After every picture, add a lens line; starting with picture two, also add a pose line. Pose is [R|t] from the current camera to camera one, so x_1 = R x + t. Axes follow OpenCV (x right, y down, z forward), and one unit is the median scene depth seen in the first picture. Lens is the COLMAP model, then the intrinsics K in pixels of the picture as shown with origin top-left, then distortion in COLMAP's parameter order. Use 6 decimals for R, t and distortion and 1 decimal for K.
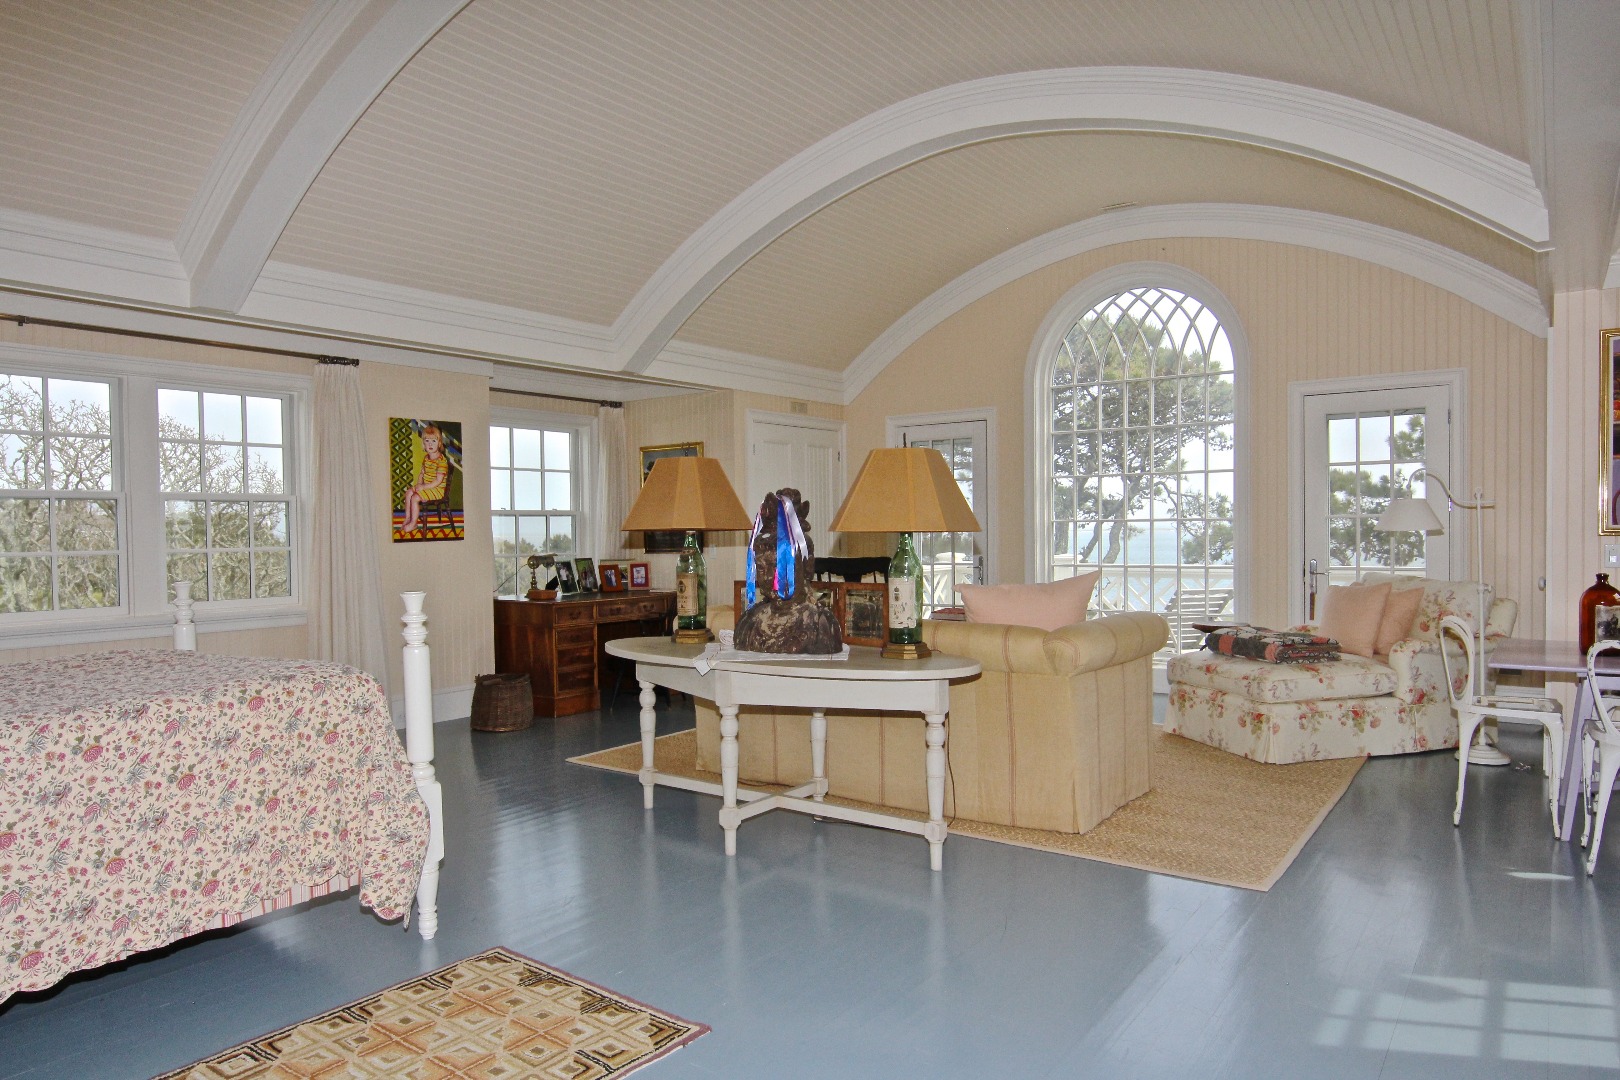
lens RADIAL K [[1045.9, 0, 806.5], [0, 1045.9, 548.3], [0, 0, 1]] dist [-0.014217, 0.012748]
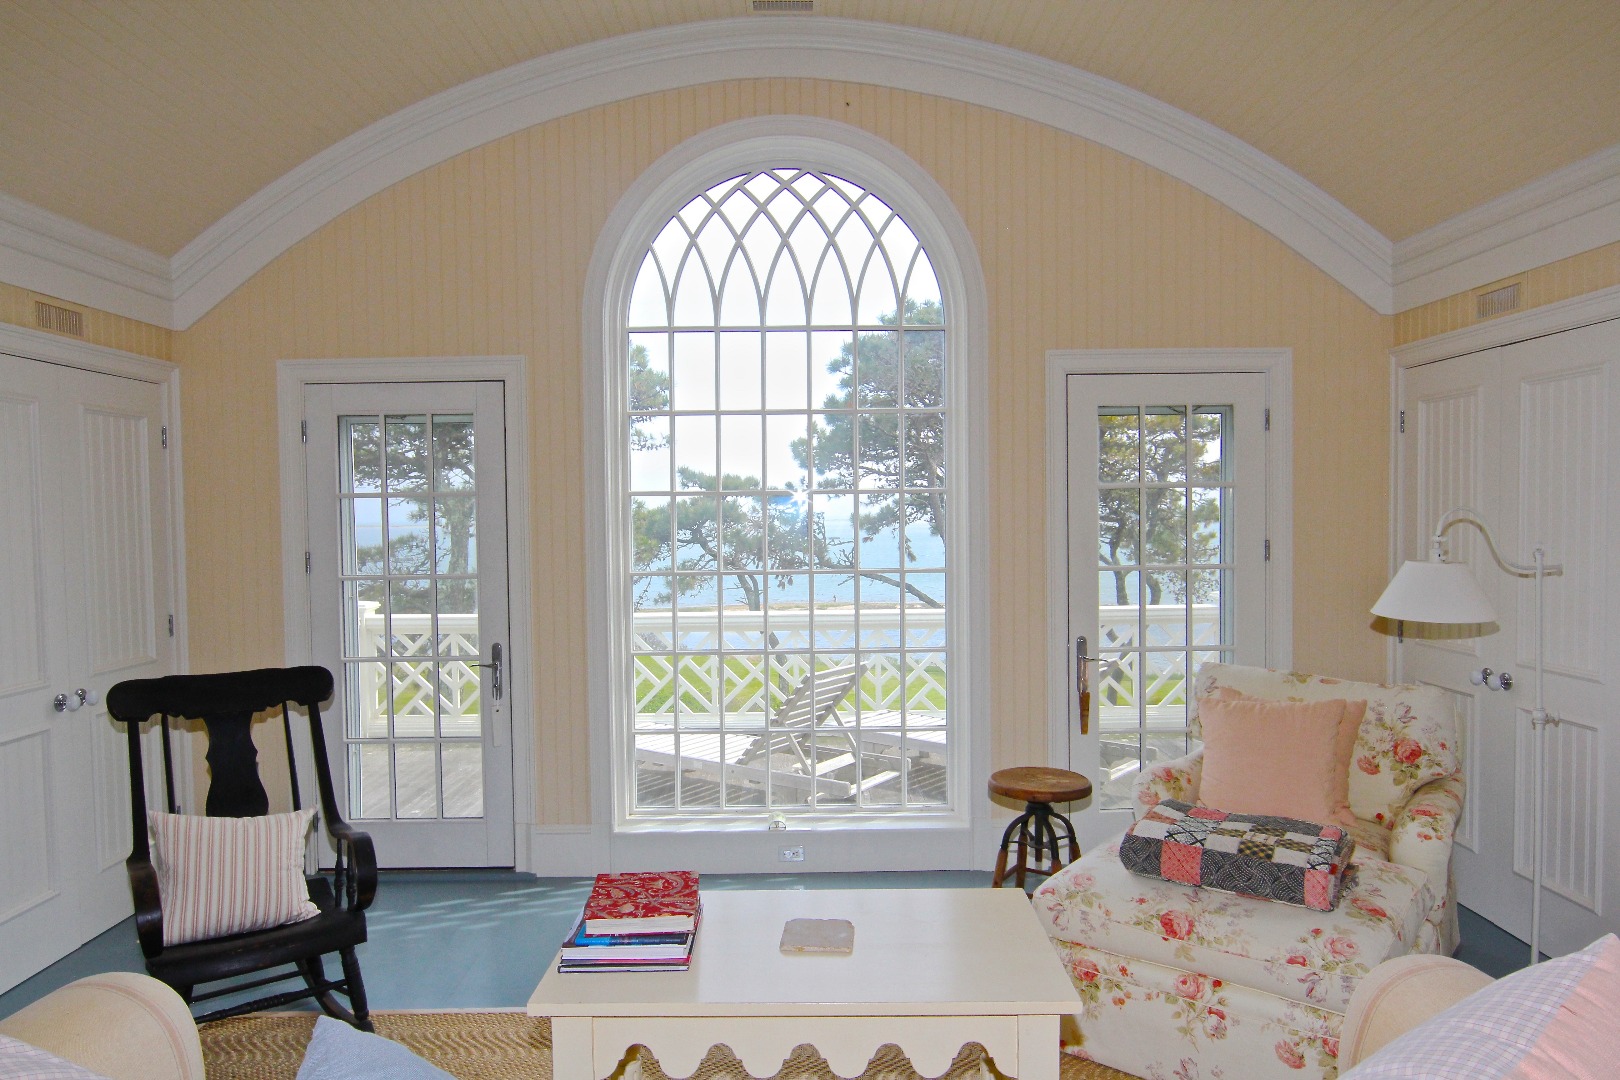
lens RADIAL K [[1045.9, 0, 811.0], [0, 1045.9, 545.3], [0, 0, 1]] dist [-0.014217, 0.012748]
pose [[0.805988, -0.015209, 0.591737, -0.016617], [0.015011, 0.999874, 0.005252, -0.052534], [-0.591742, 0.004650, 0.806114, 0.622295]]
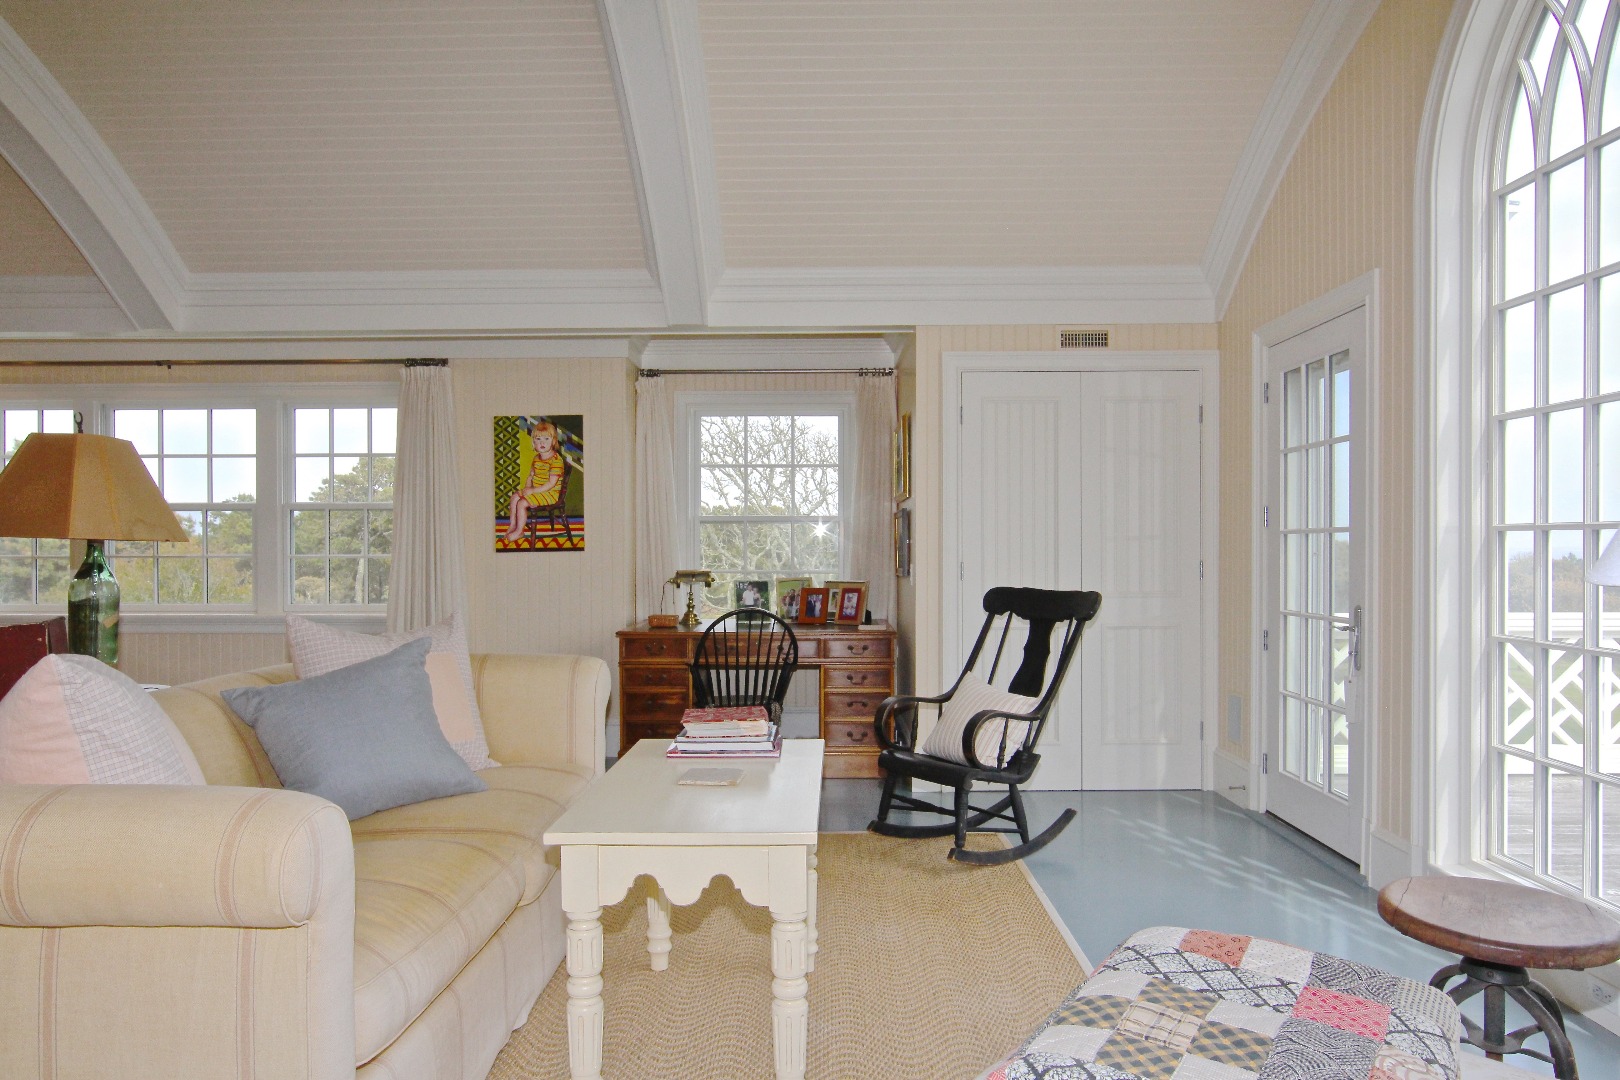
lens RADIAL K [[1045.9, 0, 798.4], [0, 1045.9, 550.4], [0, 0, 1]] dist [-0.014217, 0.012748]
pose [[0.570404, 0.017159, -0.821185, 0.506056], [-0.022135, 0.999740, 0.005515, -0.017851], [0.821066, 0.015031, 0.570636, 0.686004]]
